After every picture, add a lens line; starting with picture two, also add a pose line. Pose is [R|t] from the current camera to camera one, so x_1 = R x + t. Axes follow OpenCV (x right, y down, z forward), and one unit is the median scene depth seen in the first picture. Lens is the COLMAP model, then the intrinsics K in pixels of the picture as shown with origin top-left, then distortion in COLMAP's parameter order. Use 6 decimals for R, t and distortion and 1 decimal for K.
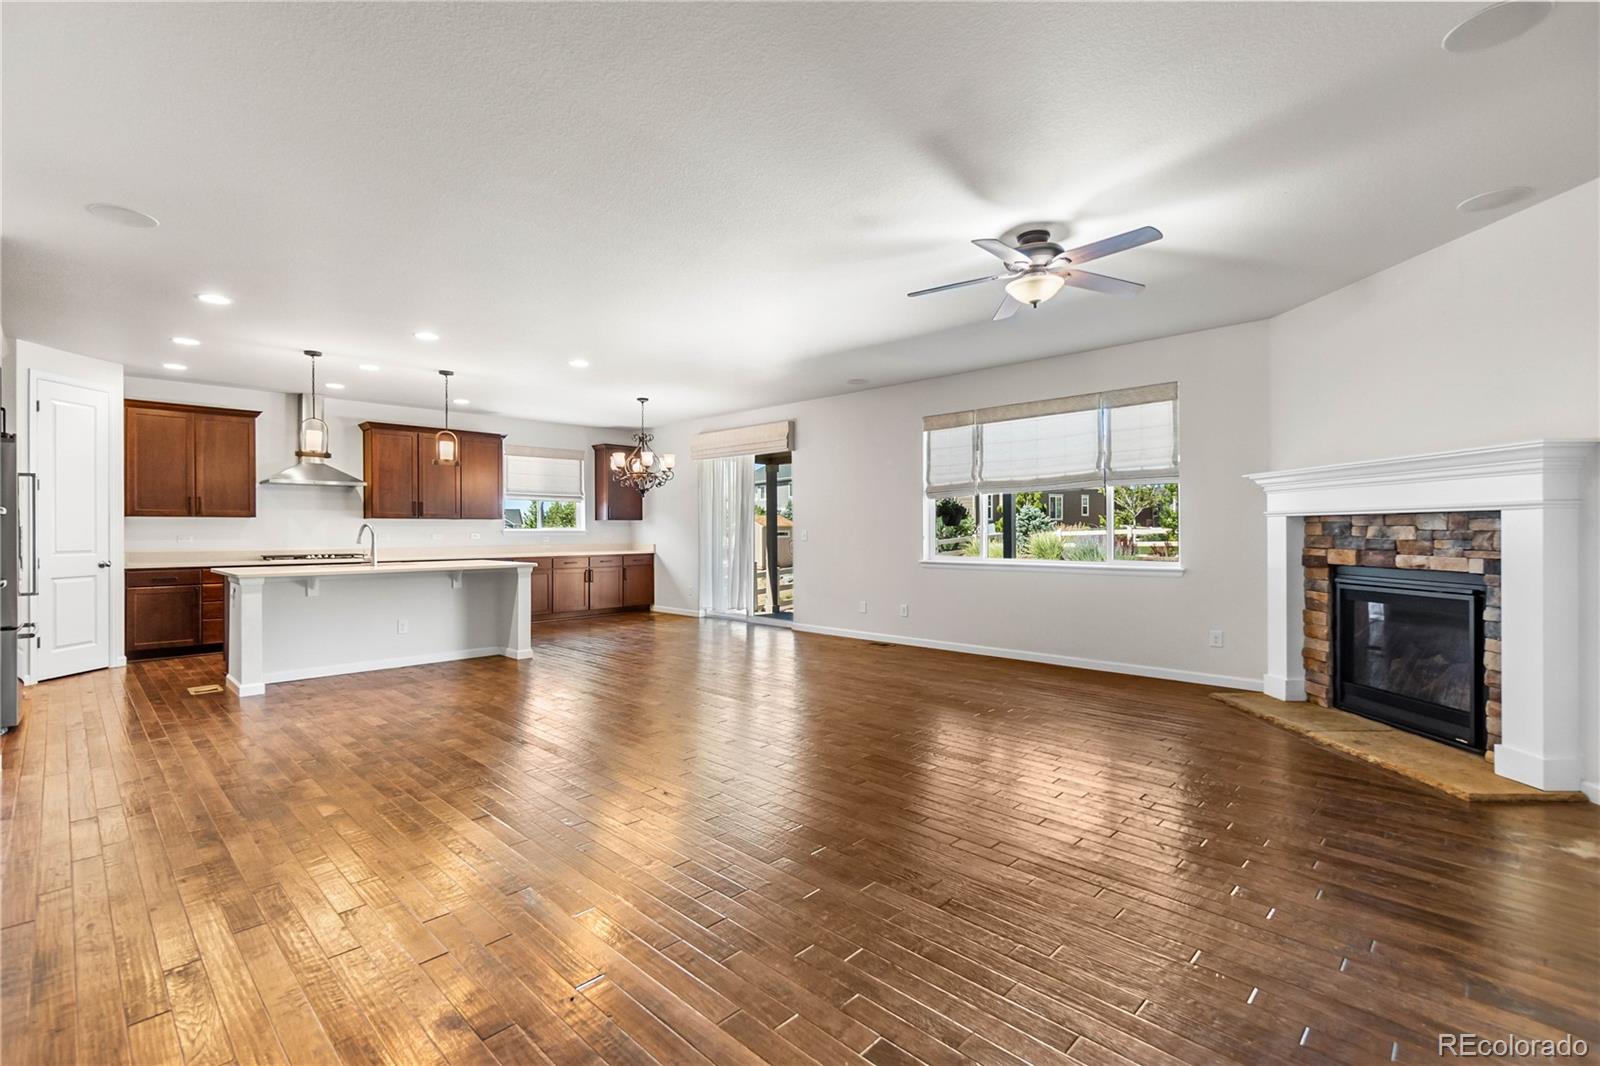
lens RADIAL K [[710.9, 0, 802.6], [0, 710.9, 530.5], [0, 0, 1]] dist [0.002451, -0.000458]
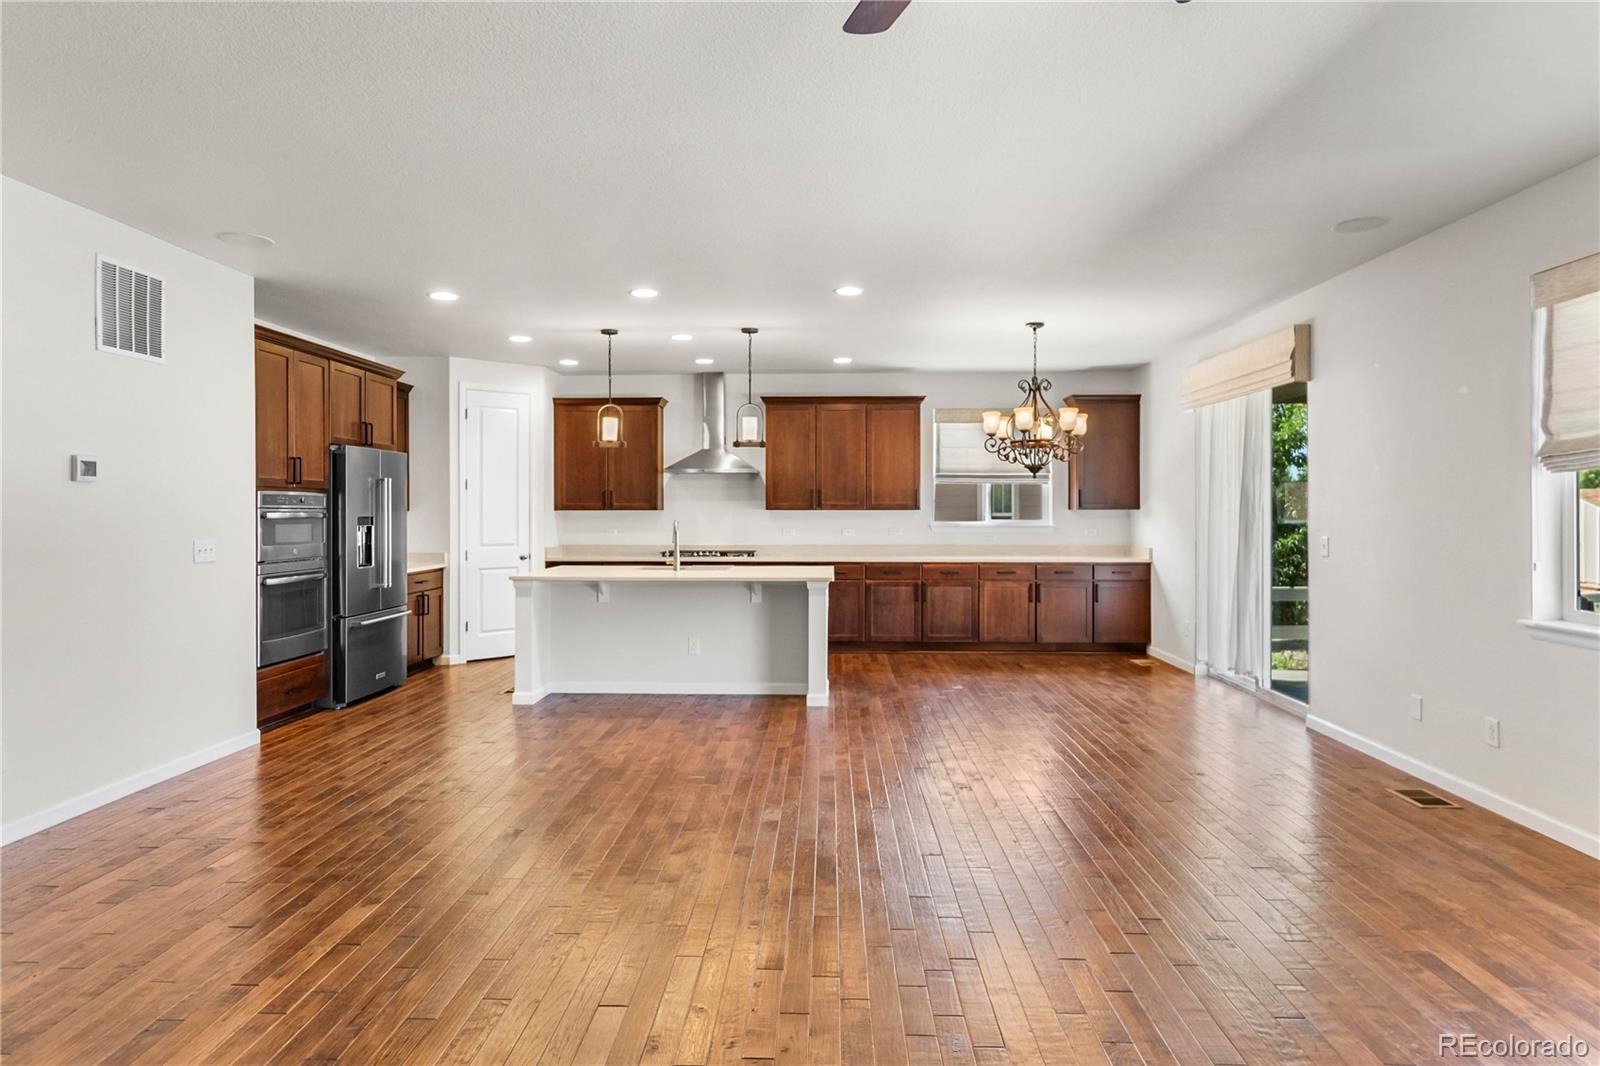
lens RADIAL K [[943.5, 0, 807.7], [0, 943.5, 526.5], [0, 0, 1]] dist [0.009006, 0.001148]
pose [[0.669071, 0.016622, -0.743013, 0.307459], [-0.002280, 0.999791, 0.020313, -0.023935], [0.743195, -0.011897, 0.668969, 0.326623]]
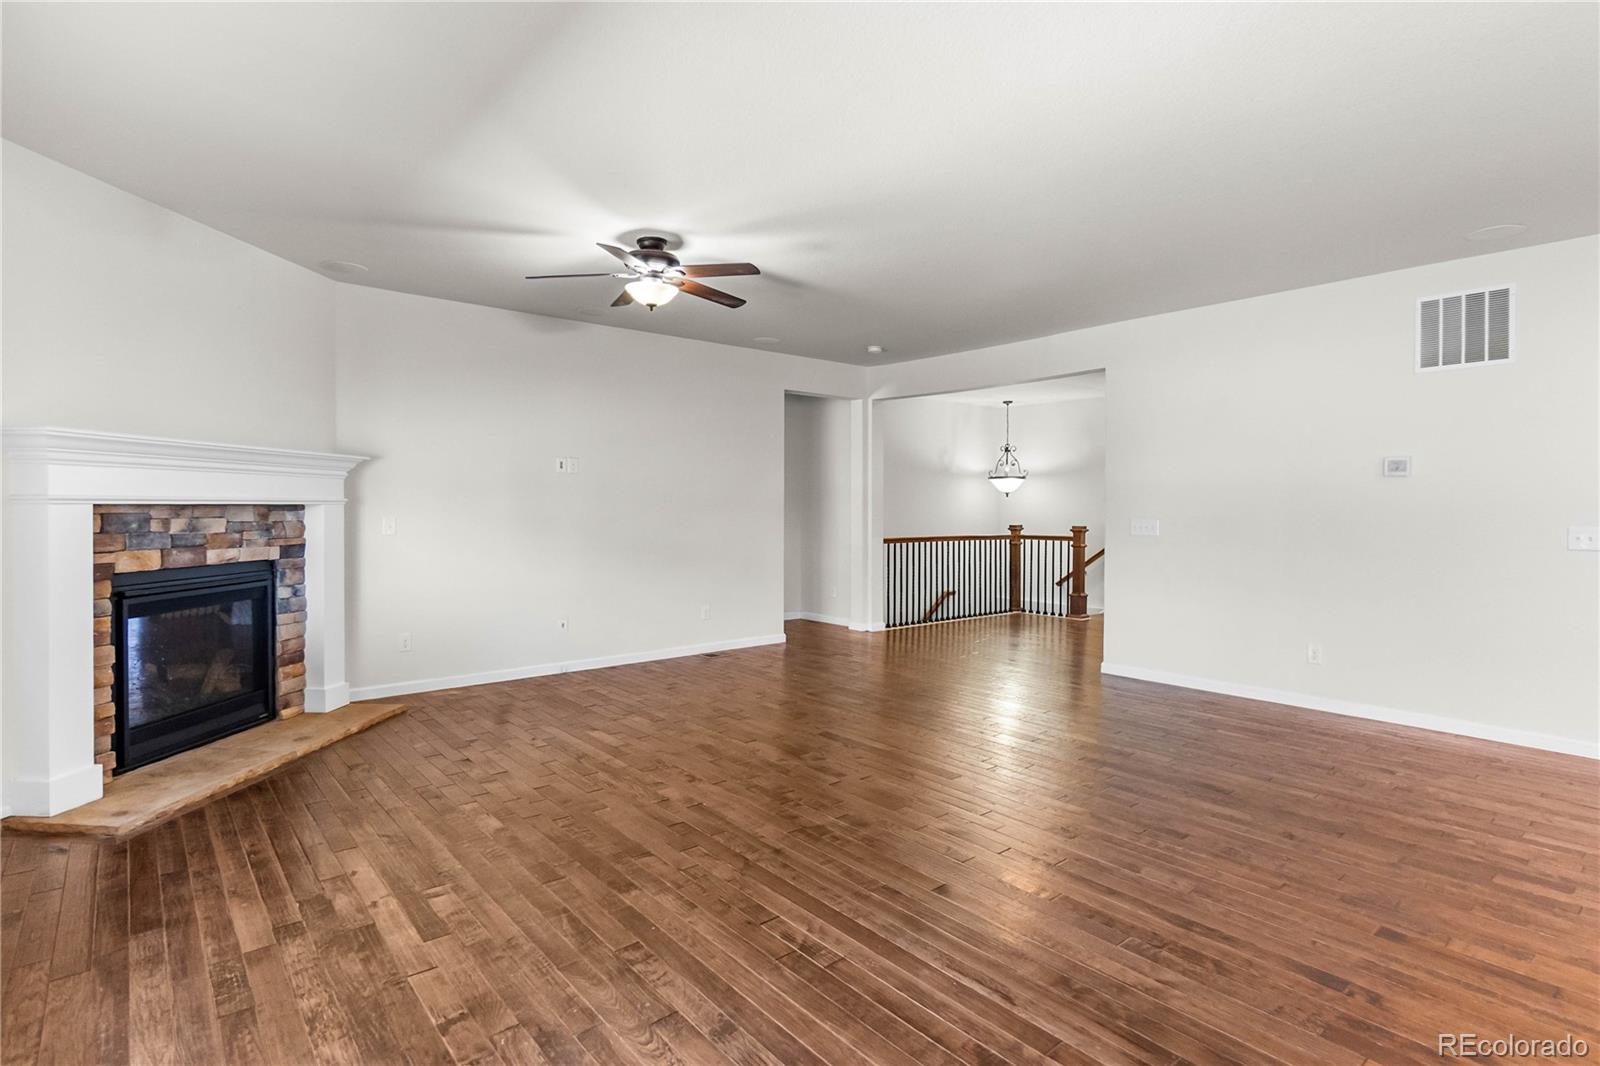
lens RADIAL K [[808.1, 0, 792.4], [0, 808.1, 519.5], [0, 0, 1]] dist [0.005238, -0.001924]
pose [[-0.992888, -0.002509, 0.119028, -0.012407], [-0.000504, 0.999857, 0.016879, -0.012991], [-0.119053, 0.016699, -0.992747, 1.118411]]
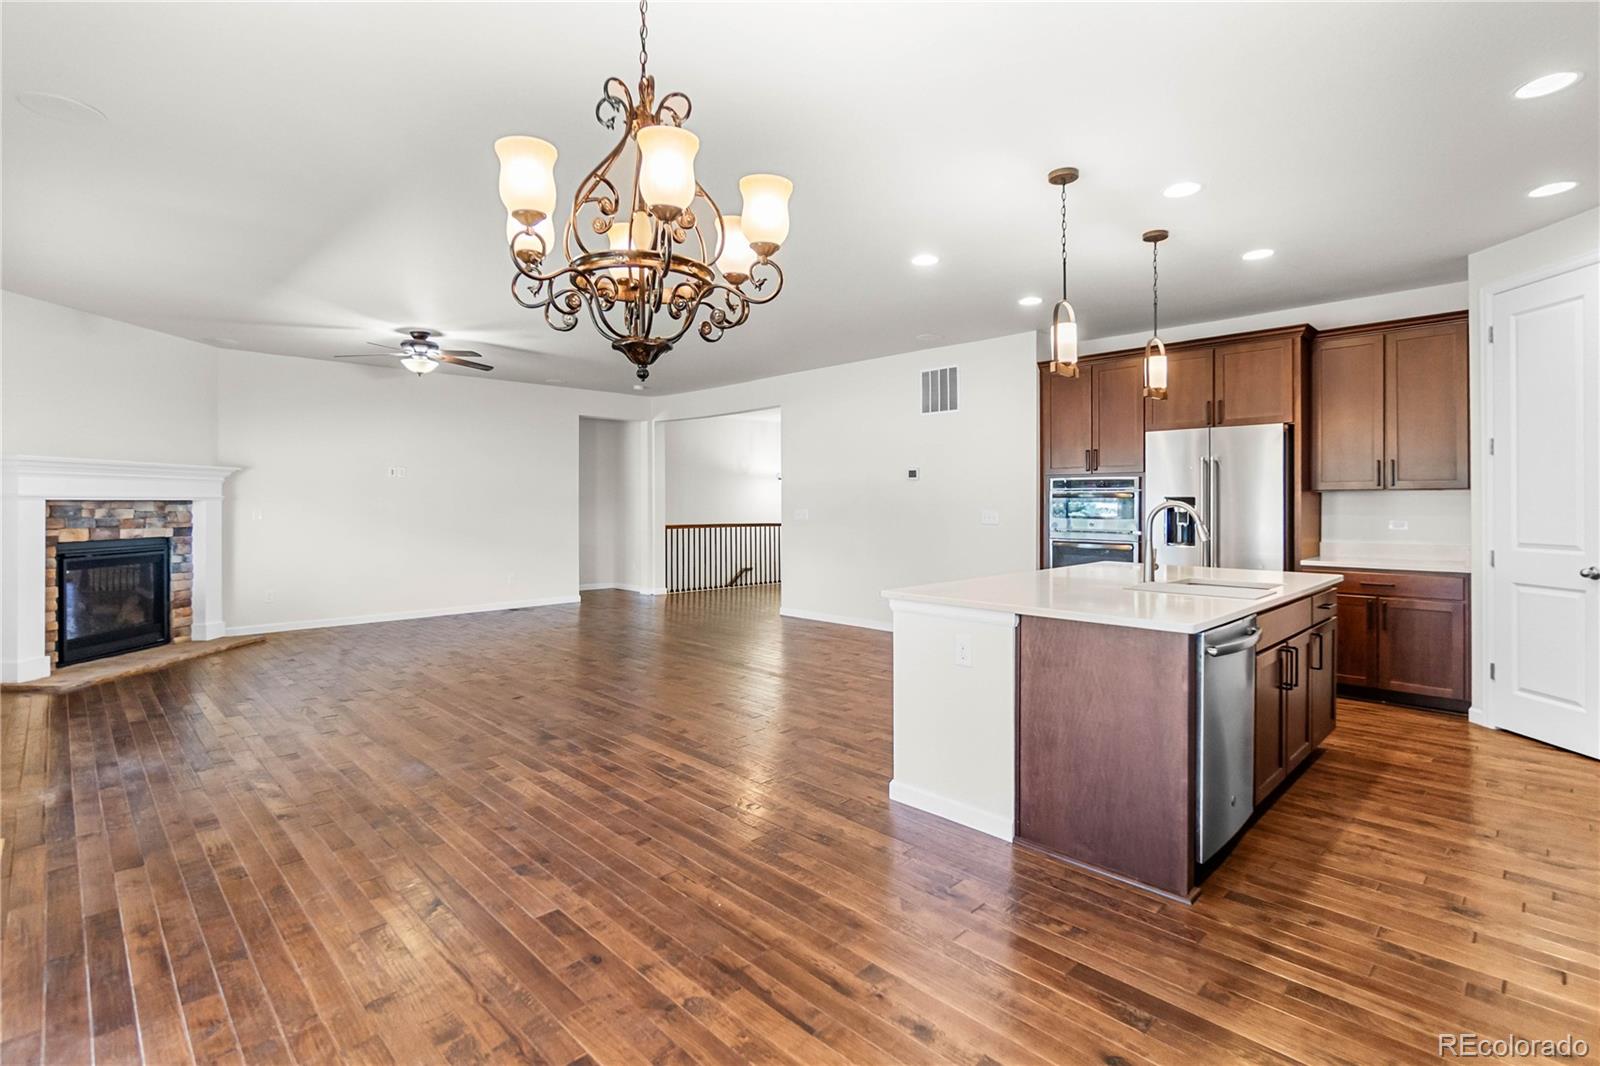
lens RADIAL K [[808.1, 0, 820.8], [0, 808.1, 505.2], [0, 0, 1]] dist [0.005238, -0.001924]
pose [[-0.998766, 0.002828, 0.049580, -0.361325], [0.002991, 0.999990, 0.003216, -0.008680], [-0.049570, 0.003360, -0.998765, 1.465745]]
